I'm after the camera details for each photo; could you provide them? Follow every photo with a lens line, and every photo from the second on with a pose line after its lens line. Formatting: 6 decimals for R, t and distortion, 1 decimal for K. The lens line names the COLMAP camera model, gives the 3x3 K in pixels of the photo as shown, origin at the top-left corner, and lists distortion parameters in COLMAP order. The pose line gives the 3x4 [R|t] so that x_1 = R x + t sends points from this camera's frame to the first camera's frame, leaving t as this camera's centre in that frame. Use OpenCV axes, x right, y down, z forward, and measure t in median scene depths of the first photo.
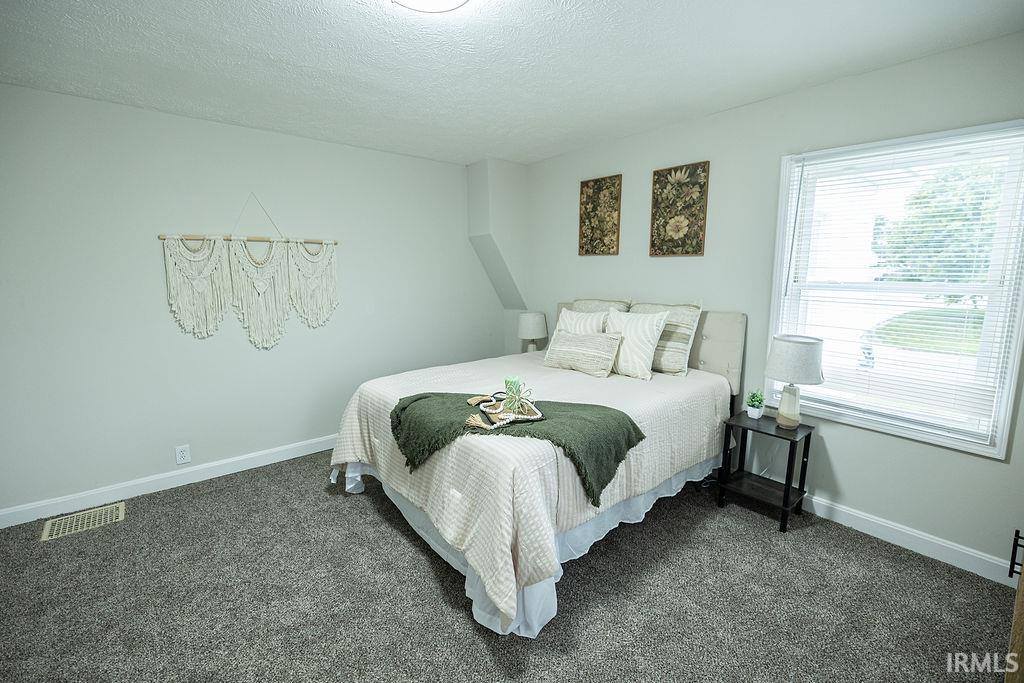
lens RADIAL K [[449.3, 0, 505.0], [0, 449.3, 339.8], [0, 0, 1]] dist [-0.000059, 0.000095]
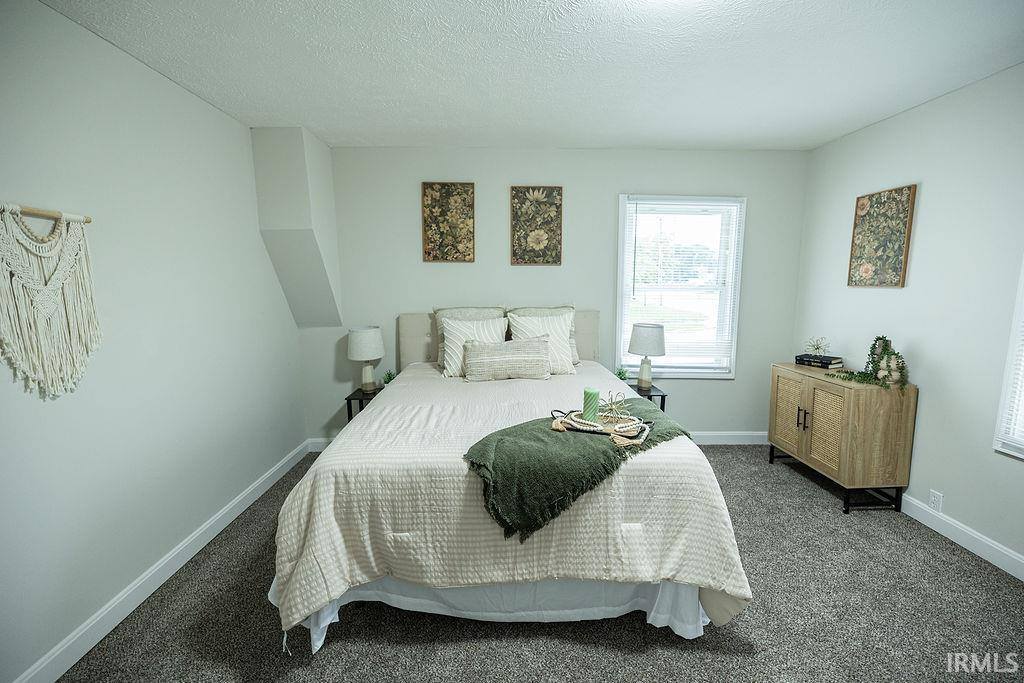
lens RADIAL K [[433.3, 0, 512.9], [0, 433.3, 338.5], [0, 0, 1]] dist [0.003169, 0.000240]
pose [[0.607202, -0.108466, 0.787109, -0.526728], [0.123120, 0.991517, 0.041655, -0.053440], [-0.784950, 0.071616, 0.615406, 0.375279]]
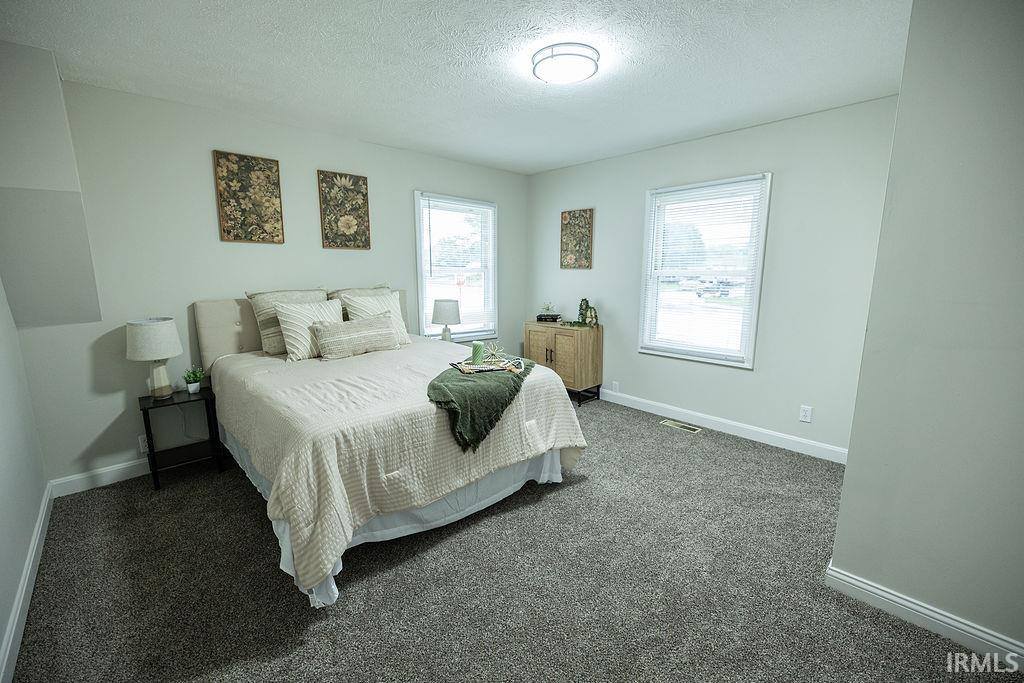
lens RADIAL K [[433.3, 0, 512.9], [0, 433.3, 338.5], [0, 0, 1]] dist [0.003169, 0.000240]
pose [[-0.069125, -0.164310, 0.983984, -0.809572], [0.149652, 0.973474, 0.173068, -0.085005], [-0.986319, 0.159218, -0.042703, 0.635888]]
